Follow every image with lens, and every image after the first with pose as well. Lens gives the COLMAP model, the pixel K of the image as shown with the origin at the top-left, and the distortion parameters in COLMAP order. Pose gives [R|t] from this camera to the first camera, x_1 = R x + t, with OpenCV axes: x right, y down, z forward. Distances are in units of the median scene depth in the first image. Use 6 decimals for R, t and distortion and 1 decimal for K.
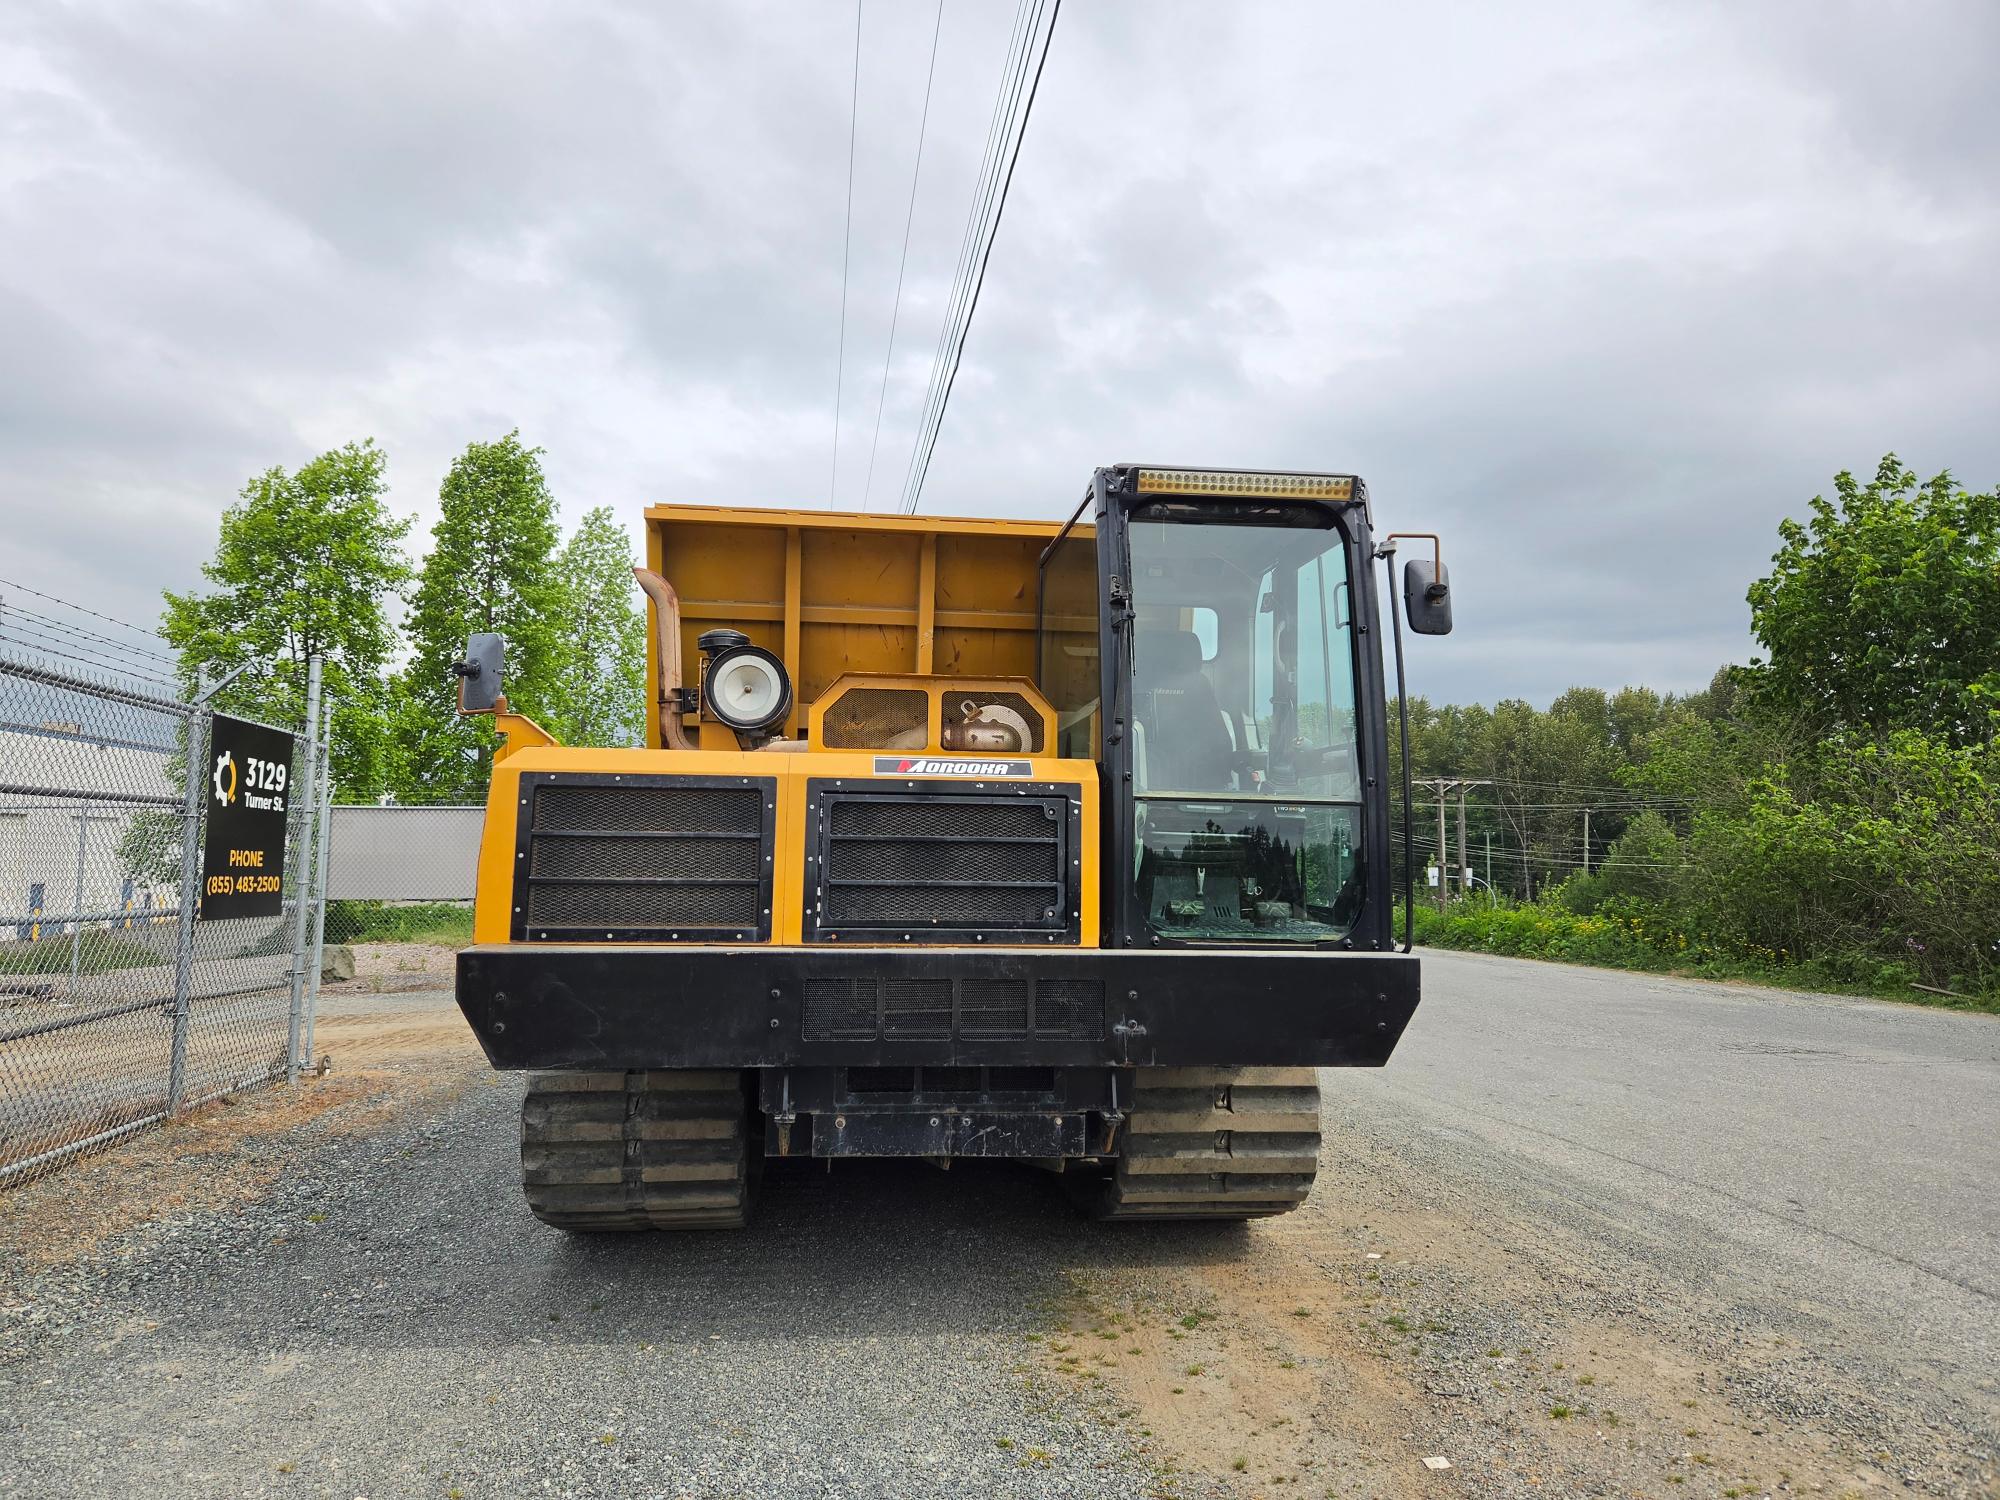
lens RADIAL K [[1348.8, 0, 1000.0], [0, 1348.8, 750.0], [0, 0, 1]] dist [0.074820, -0.053904]
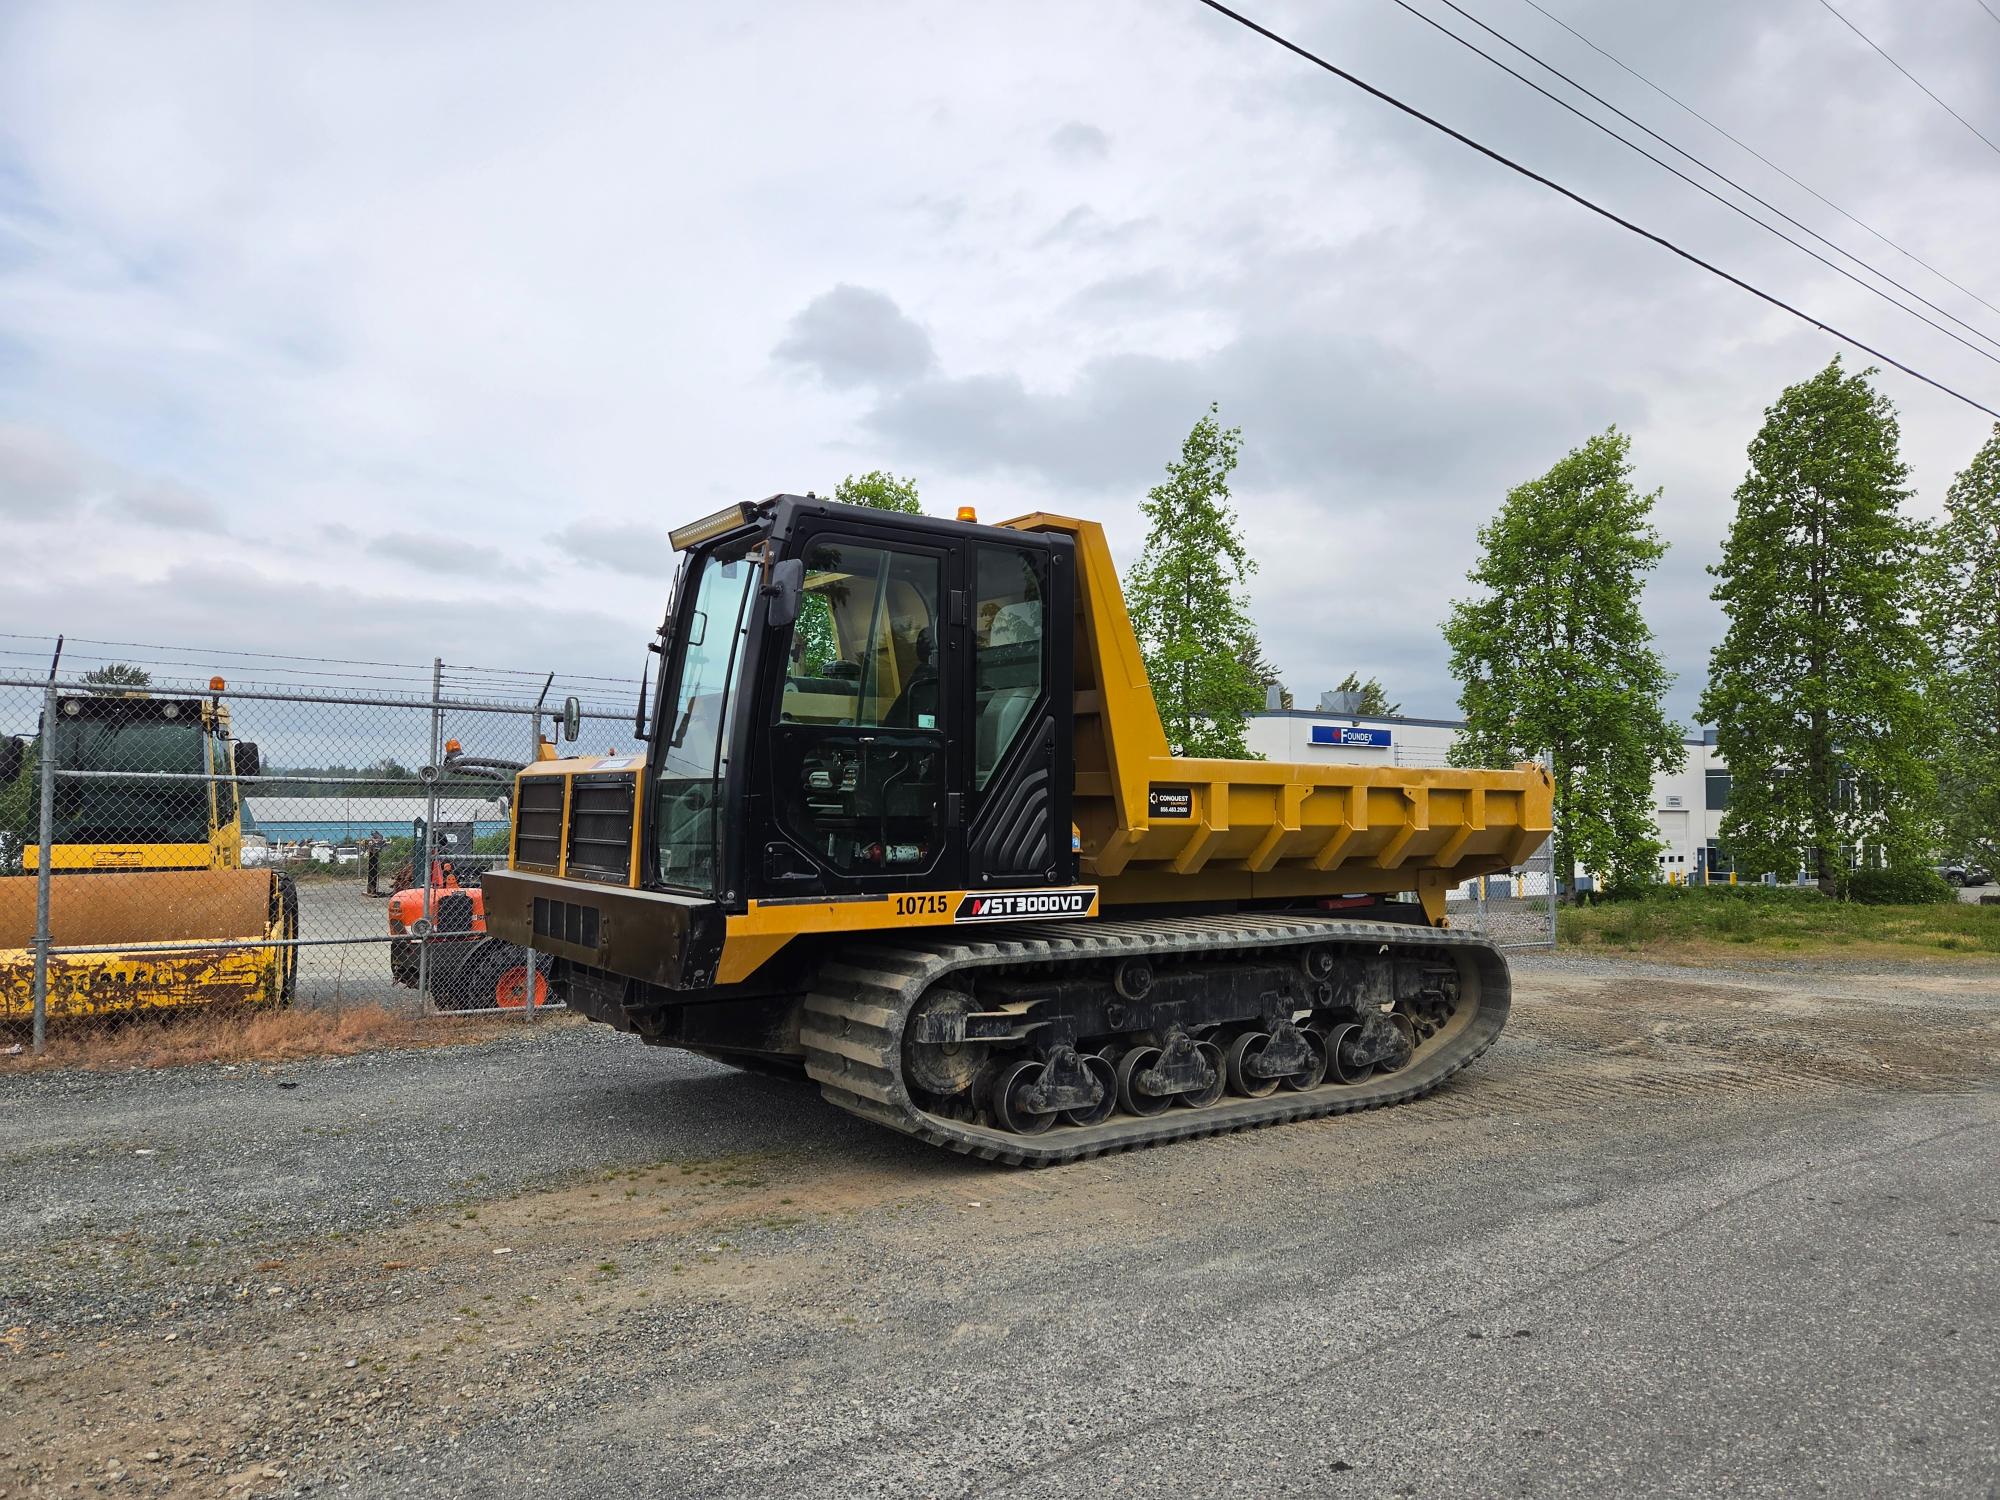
lens RADIAL K [[1346.6, 0, 1004.1], [0, 1346.6, 754.5], [0, 0, 1]] dist [0.085229, -0.081210]
pose [[0.495997, -0.041263, -0.867343, 1.391864], [0.060292, 0.998096, -0.013005, 0.044674], [0.866229, -0.045844, 0.497540, 0.591799]]
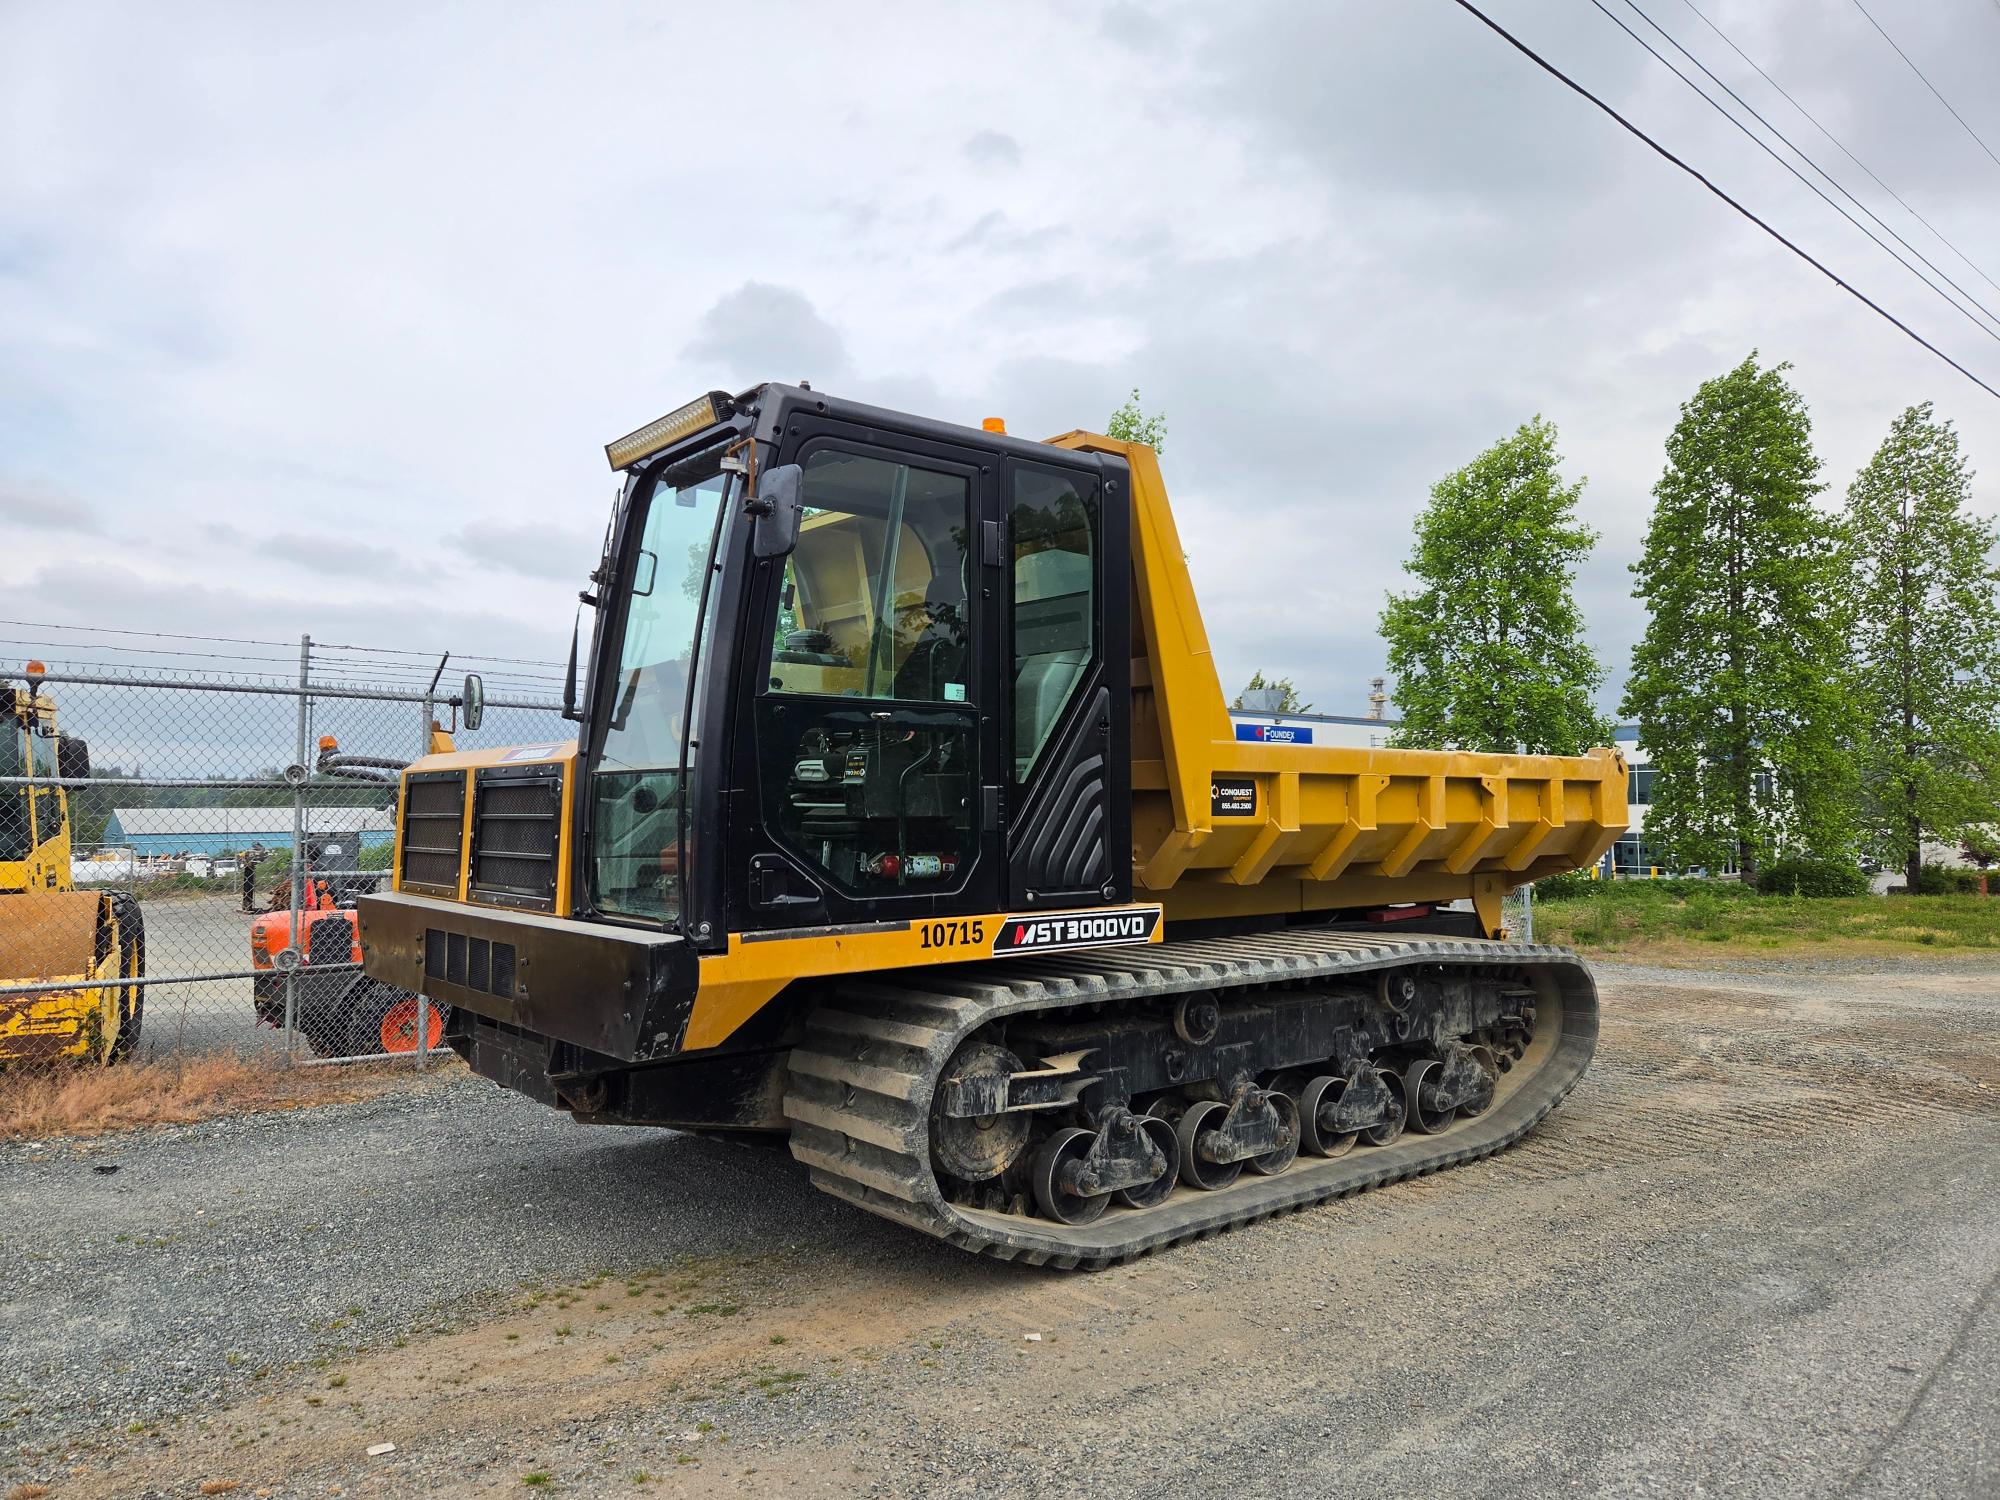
lens RADIAL K [[1348.8, 0, 1000.0], [0, 1348.8, 750.0], [0, 0, 1]] dist [0.074820, -0.053904]
pose [[0.551001, -0.049783, -0.833018, 1.076880], [0.069398, 0.997495, -0.013709, 0.049523], [0.831614, -0.050256, 0.553076, 0.651803]]
